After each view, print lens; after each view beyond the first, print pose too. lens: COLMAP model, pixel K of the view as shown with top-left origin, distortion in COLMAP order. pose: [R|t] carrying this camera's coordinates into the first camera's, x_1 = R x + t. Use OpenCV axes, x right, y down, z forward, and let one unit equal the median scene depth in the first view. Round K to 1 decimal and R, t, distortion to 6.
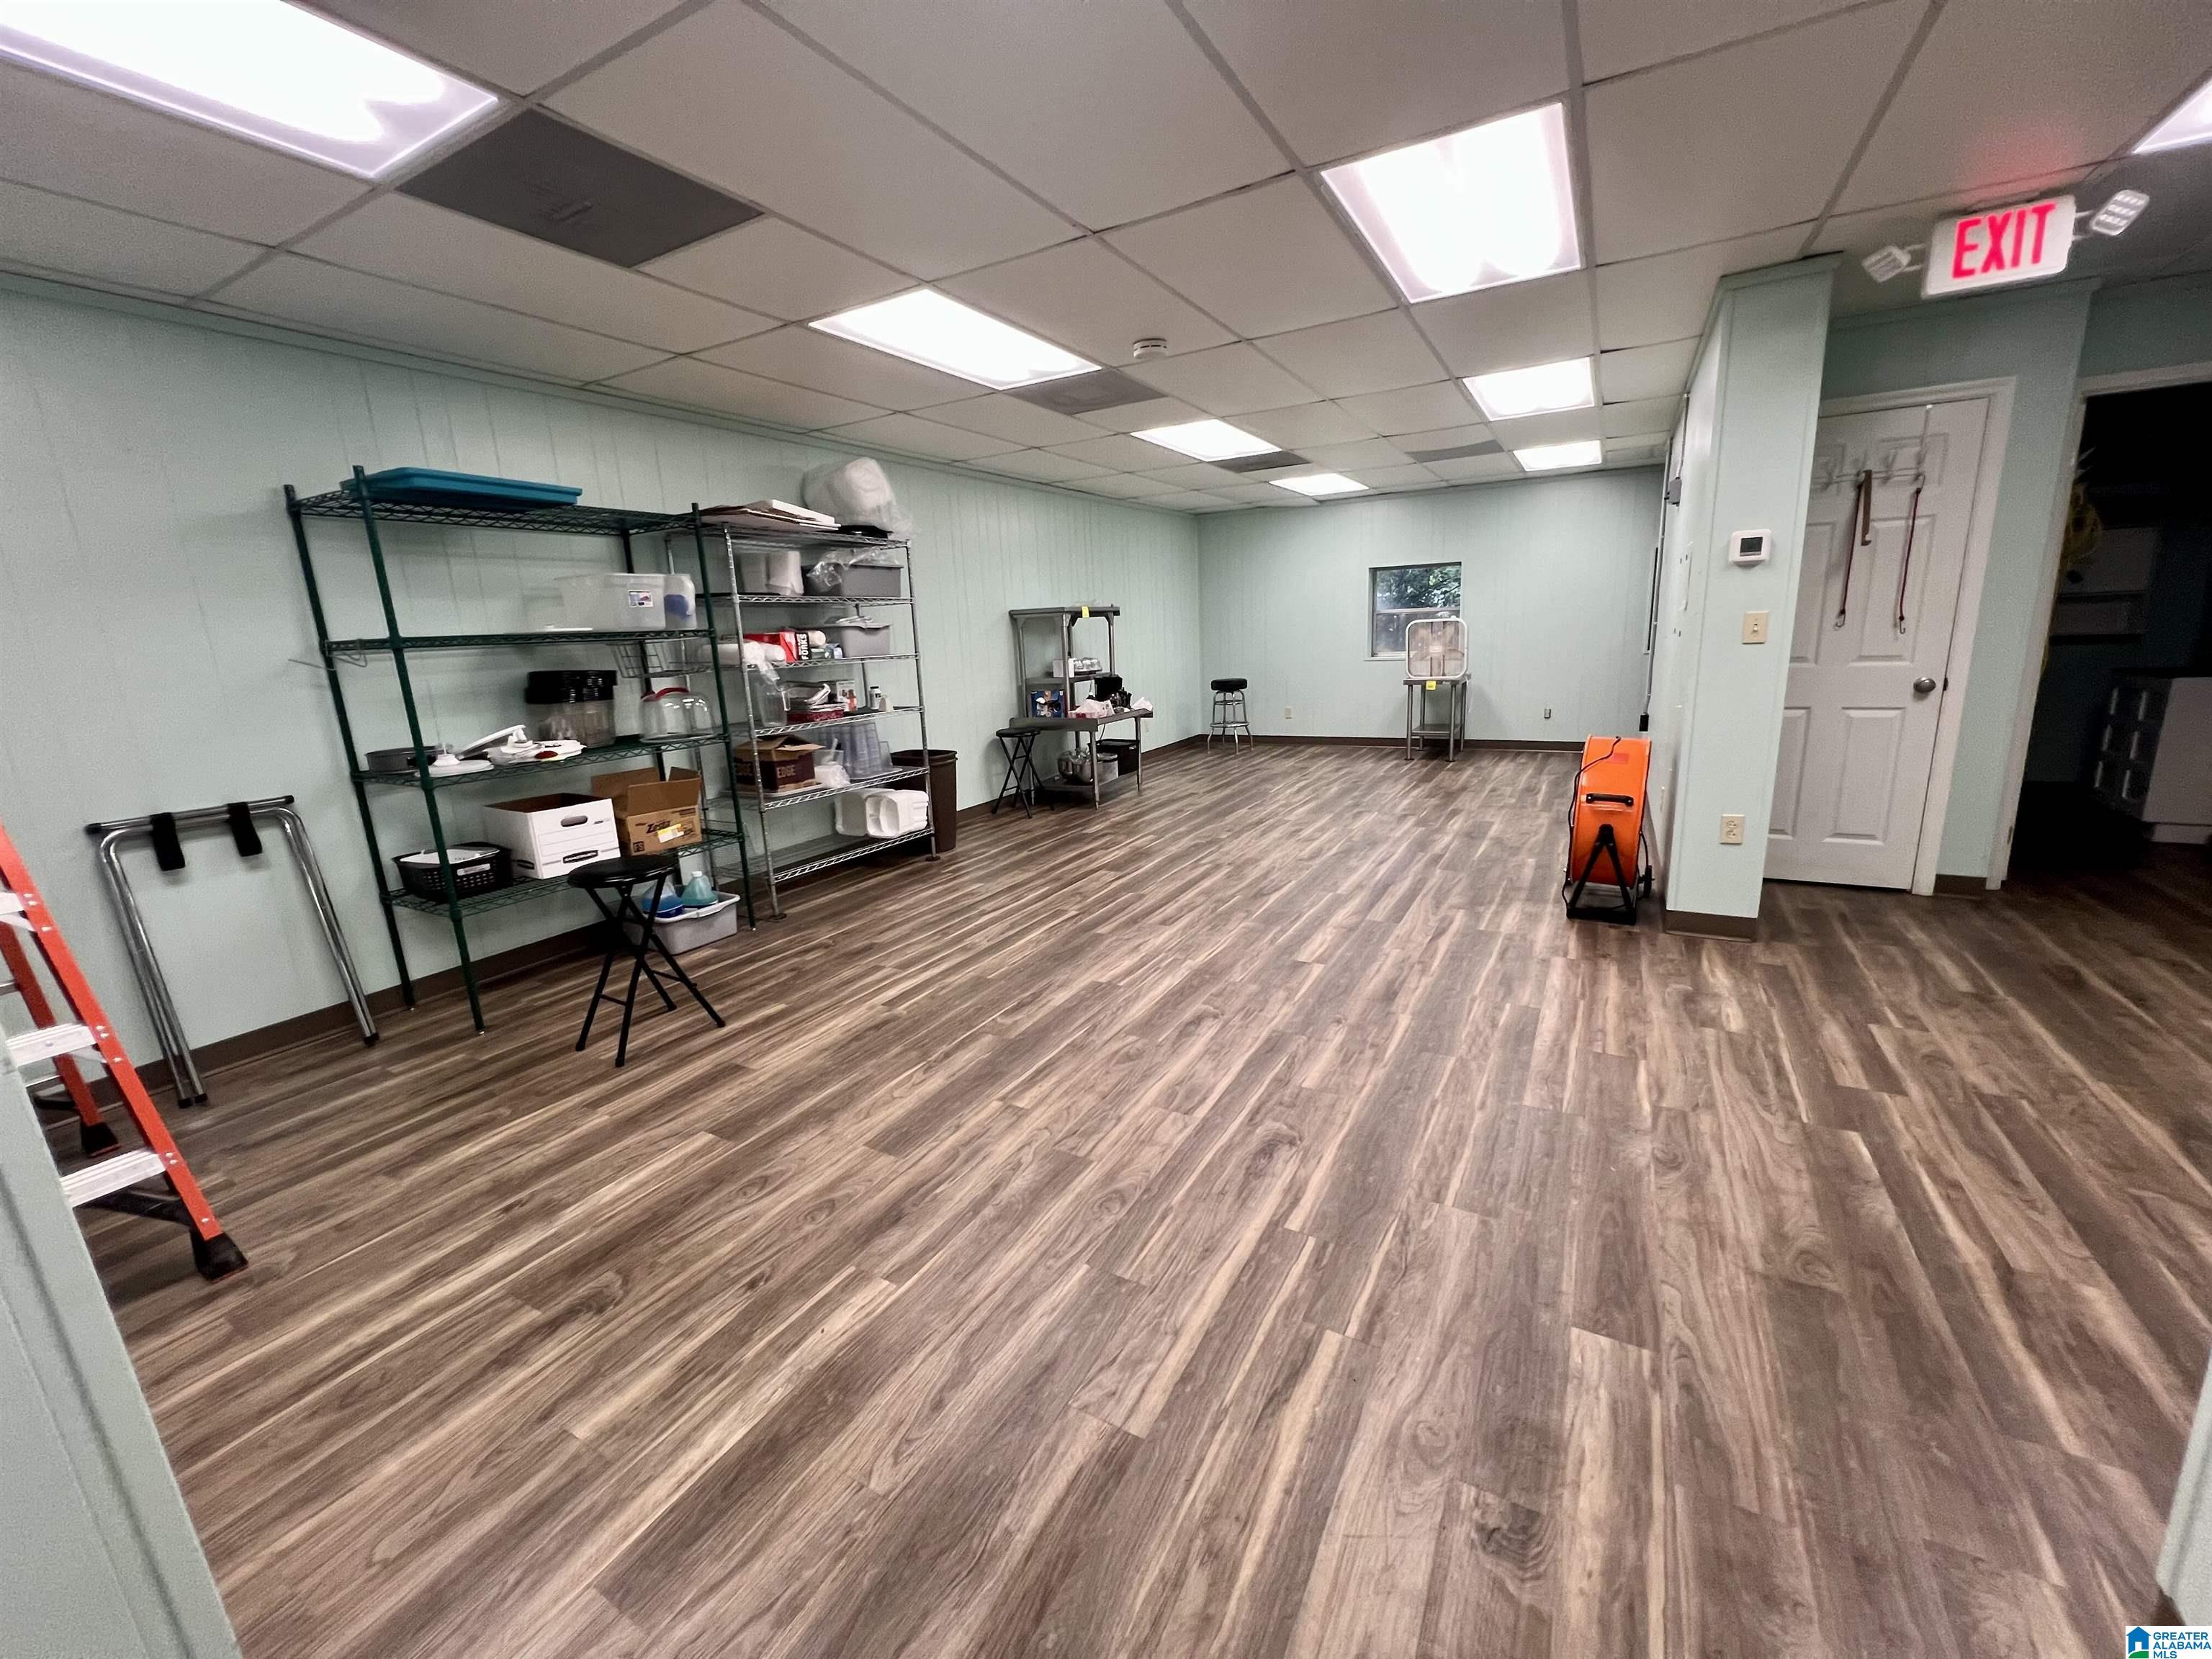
lens RADIAL K [[886.9, 0, 1106.7], [0, 886.9, 825.3], [0, 0, 1]] dist [-0.002008, 0.000859]
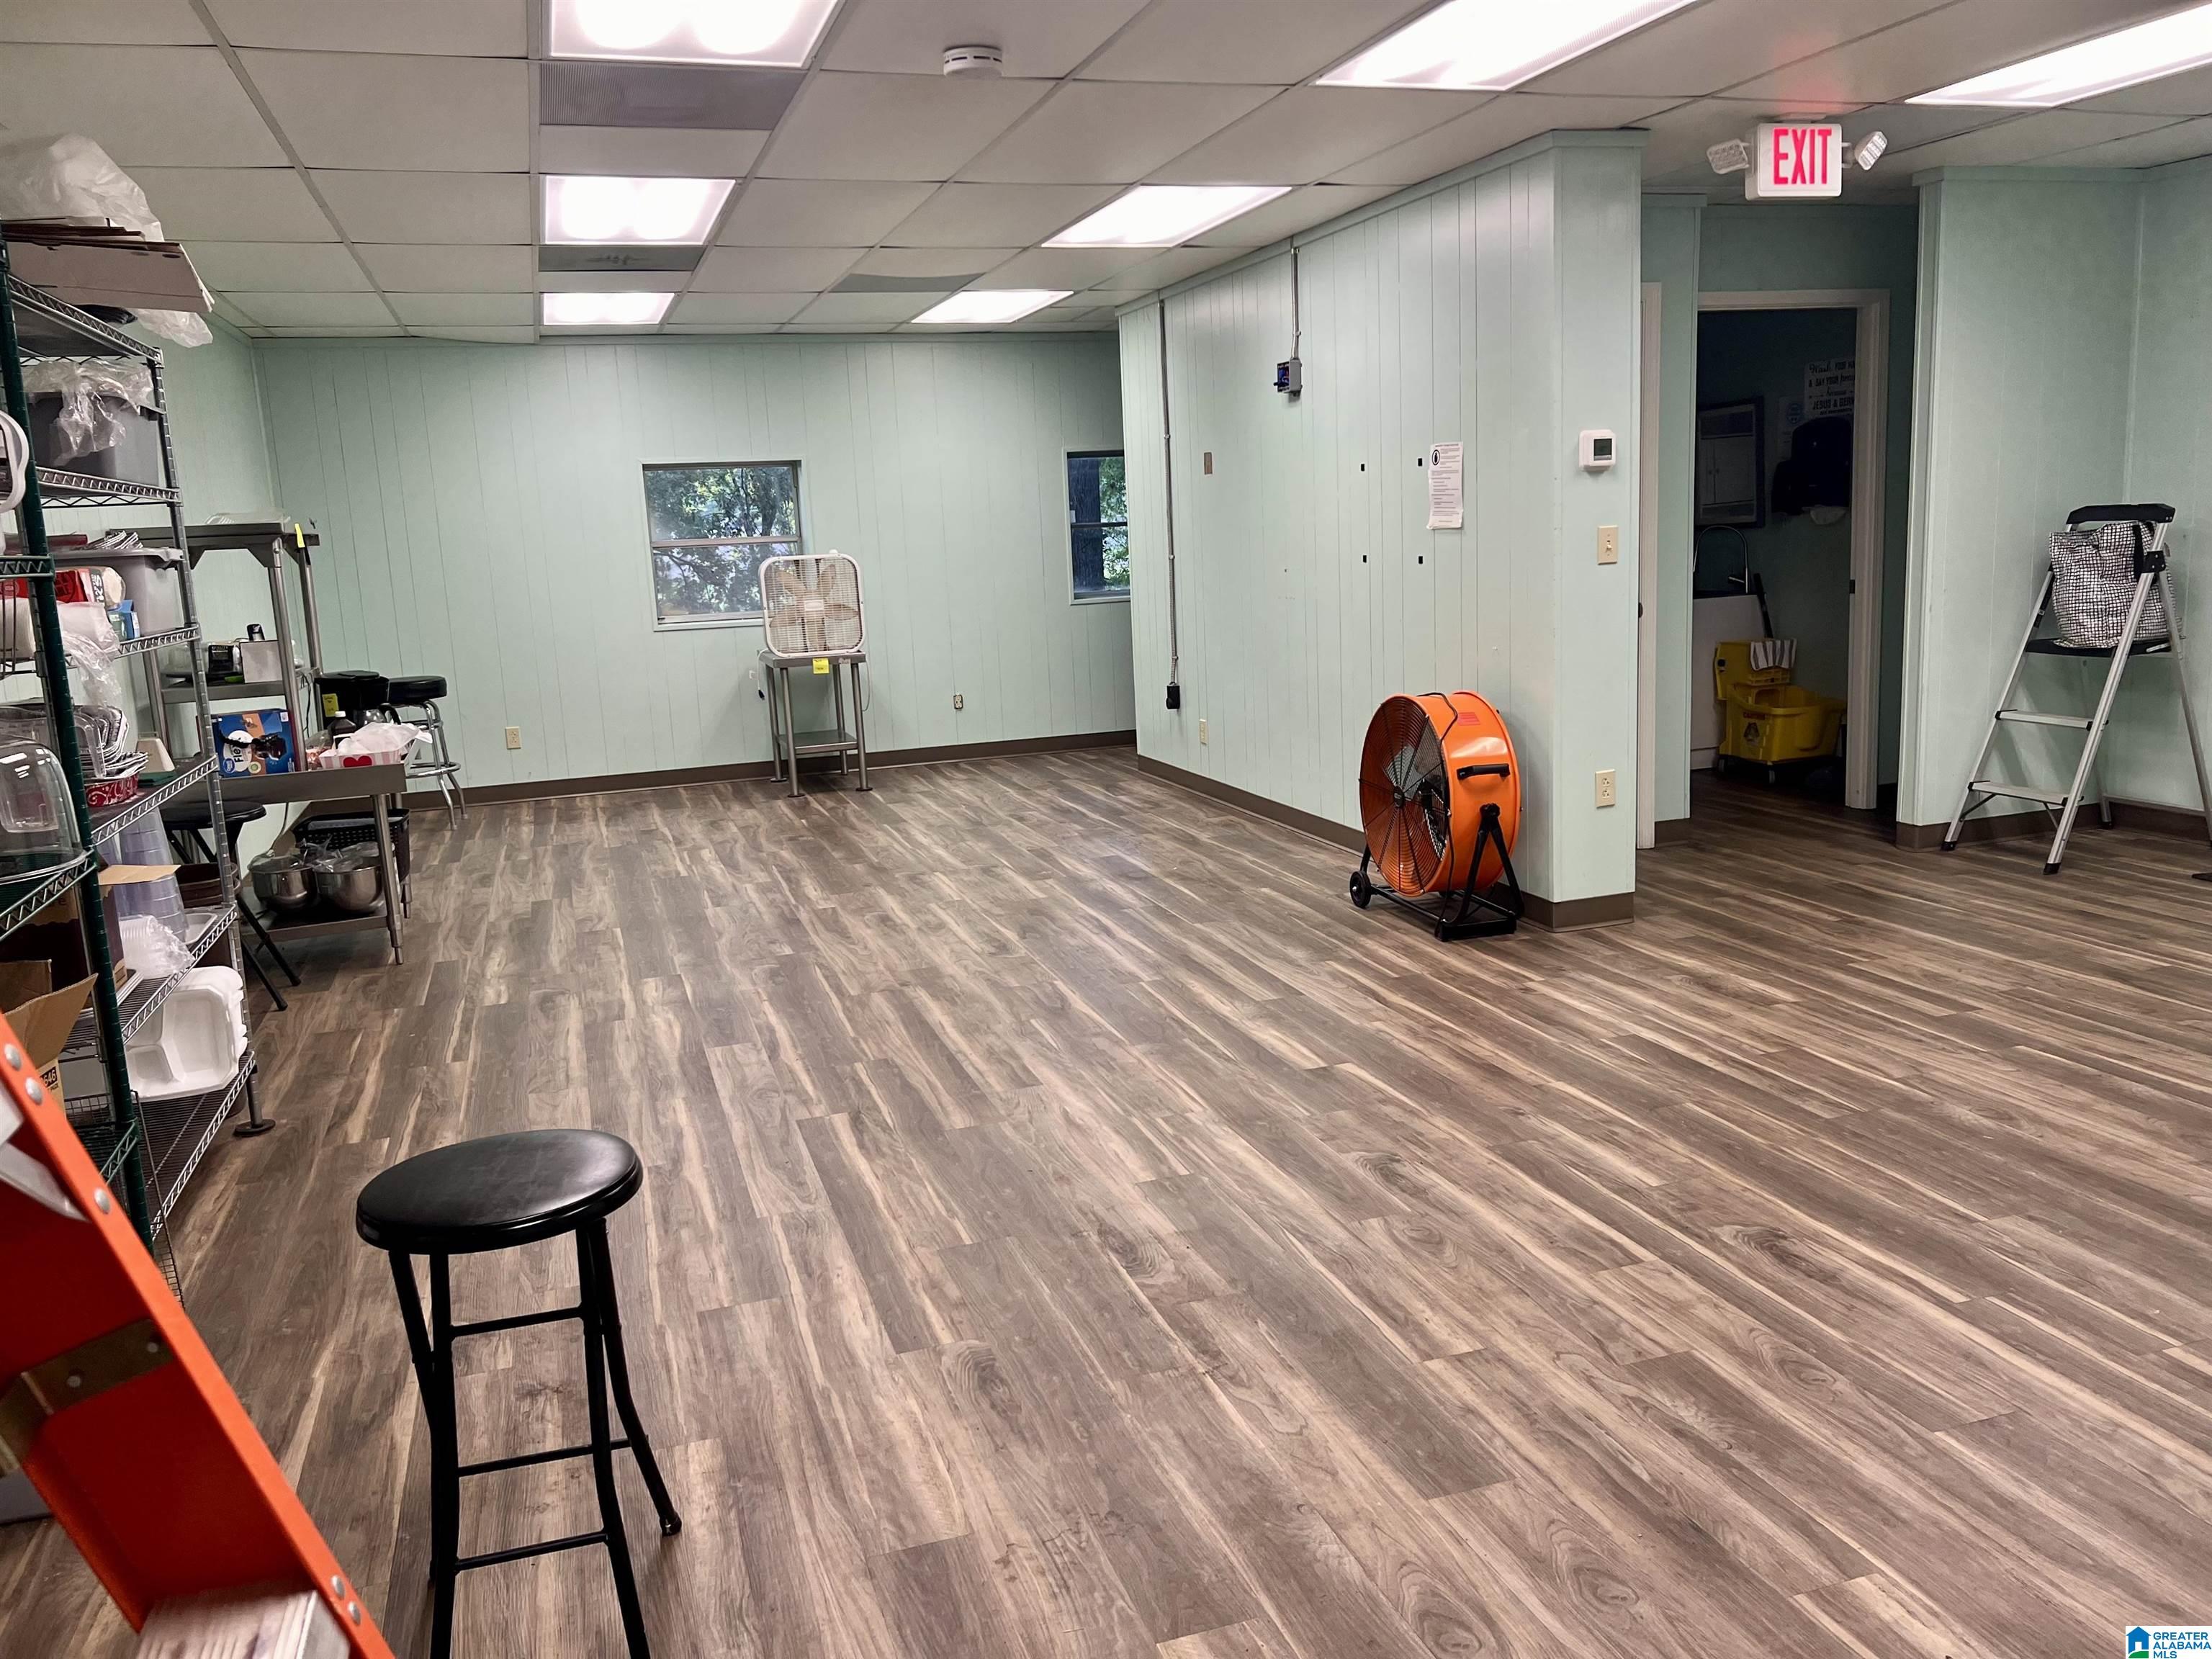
lens RADIAL K [[1666.2, 0, 1099.9], [0, 1666.2, 808.2], [0, 0, 1]] dist [0.060193, -0.079447]
pose [[0.675696, -0.114803, 0.728186, -0.728186], [0.179177, 0.983753, -0.011166, -0.043234], [-0.715074, 0.138019, 0.685288, 0.270801]]
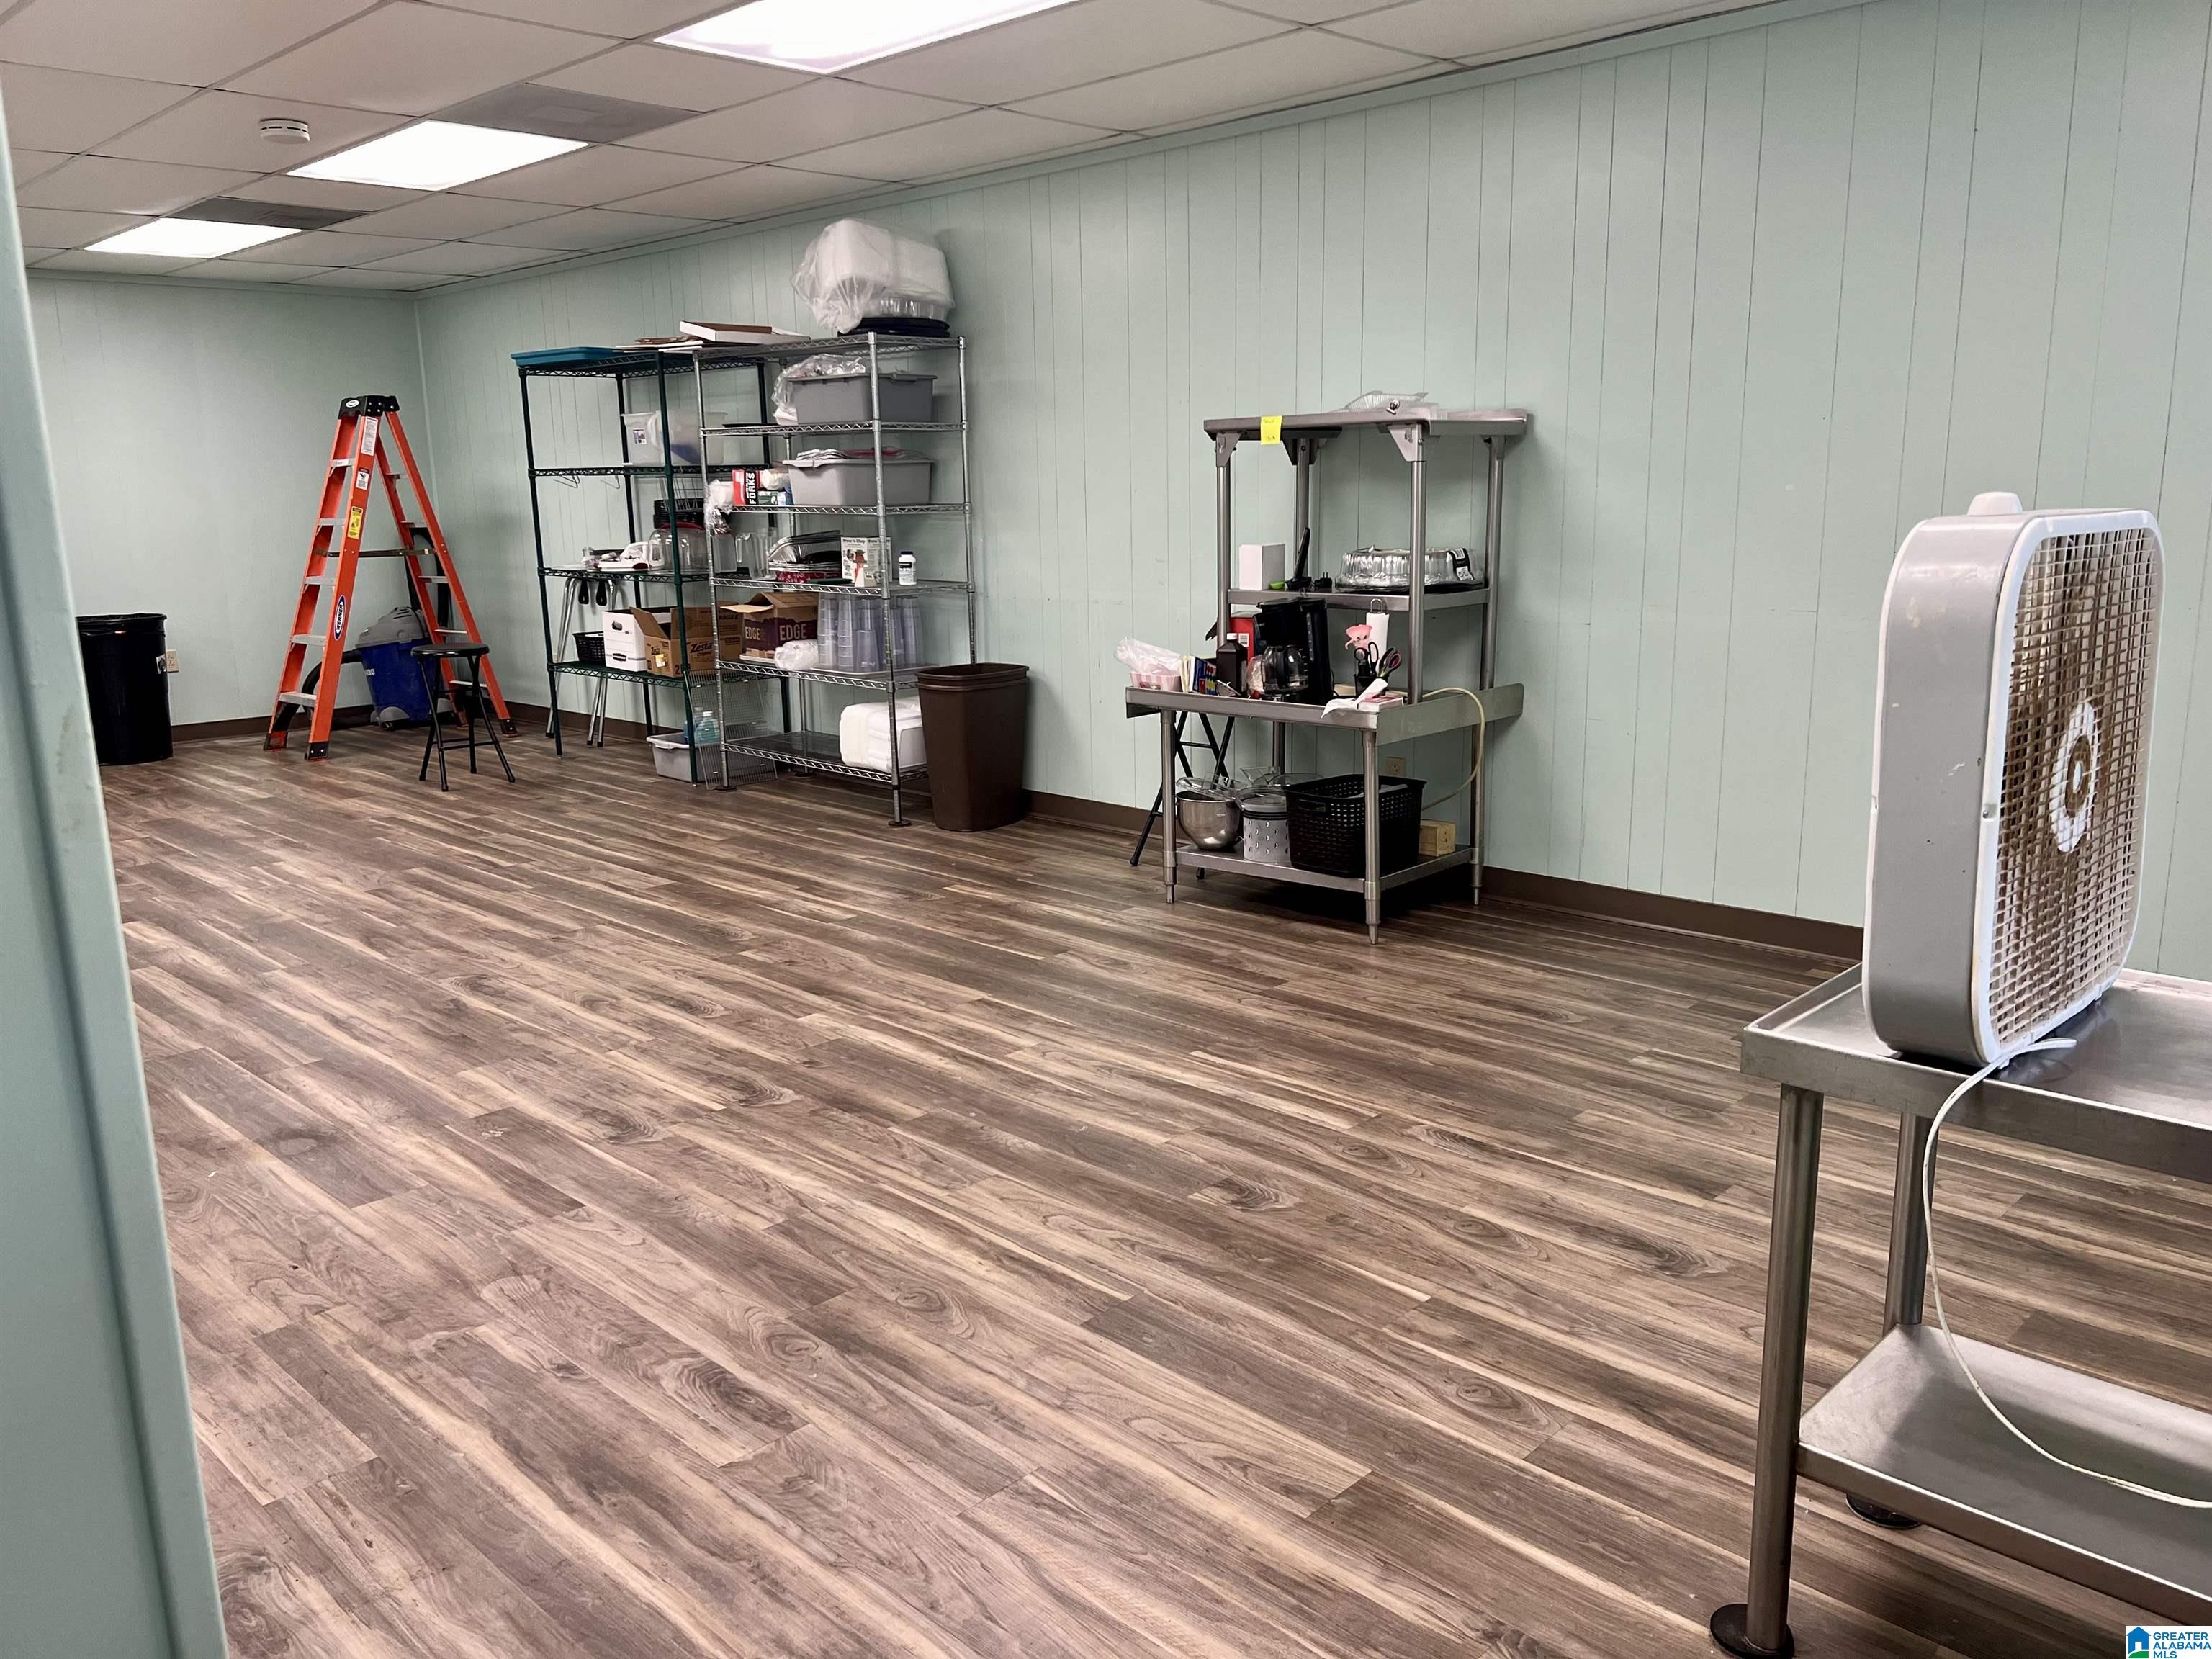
lens RADIAL K [[1666.2, 0, 1099.9], [0, 1666.2, 808.2], [0, 0, 1]] dist [0.060193, -0.079447]
pose [[-0.263246, 0.235379, -0.935574, 1.380039], [-0.179820, 0.940812, 0.287294, -0.534217], [0.947822, 0.243863, -0.205339, 2.110642]]
